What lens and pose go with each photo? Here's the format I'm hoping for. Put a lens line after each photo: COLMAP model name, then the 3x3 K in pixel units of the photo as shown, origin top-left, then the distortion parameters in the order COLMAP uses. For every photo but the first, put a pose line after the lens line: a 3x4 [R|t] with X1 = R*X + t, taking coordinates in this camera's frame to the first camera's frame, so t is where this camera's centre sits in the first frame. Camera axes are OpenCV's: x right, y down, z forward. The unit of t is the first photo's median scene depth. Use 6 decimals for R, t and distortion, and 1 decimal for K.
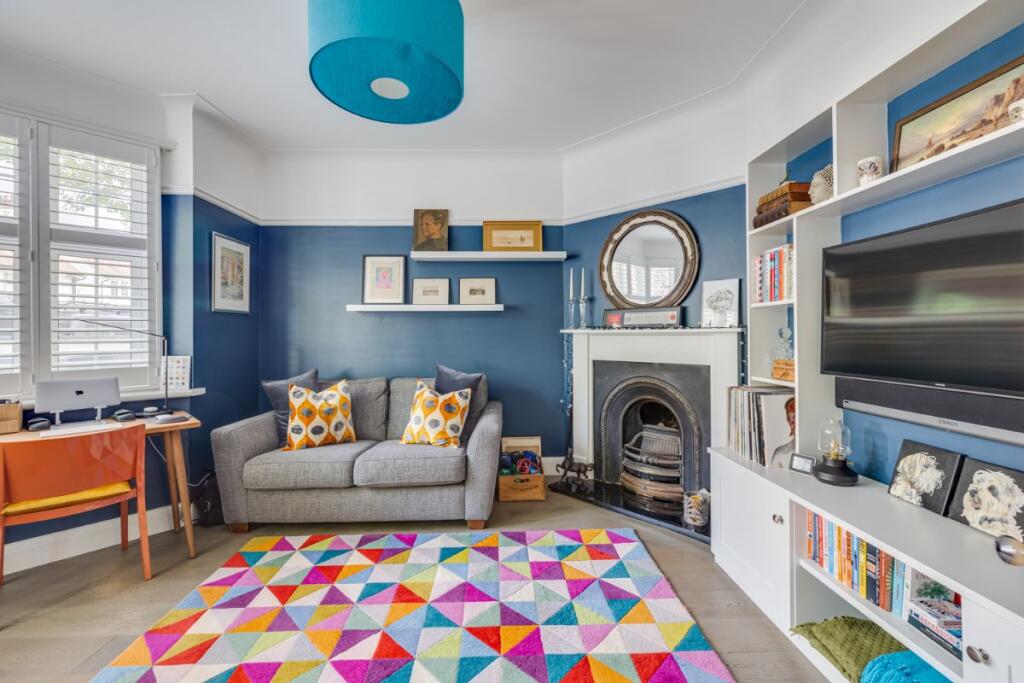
lens RADIAL K [[438.8, 0, 508.4], [0, 438.8, 337.1], [0, 0, 1]] dist [0.002287, 0.001344]
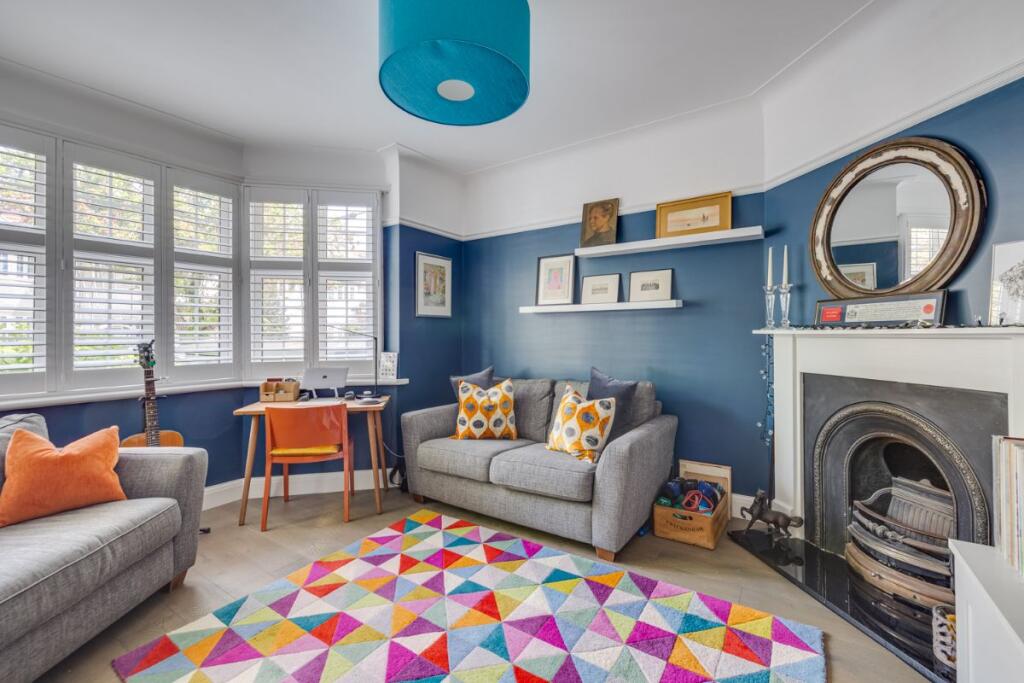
lens RADIAL K [[438.8, 0, 516.0], [0, 438.8, 334.5], [0, 0, 1]] dist [0.002287, 0.001344]
pose [[0.810980, 0.001246, -0.585073, 0.277371], [-0.003580, 0.999990, -0.002833, -0.006330], [0.585063, 0.004392, 0.810976, 0.177247]]
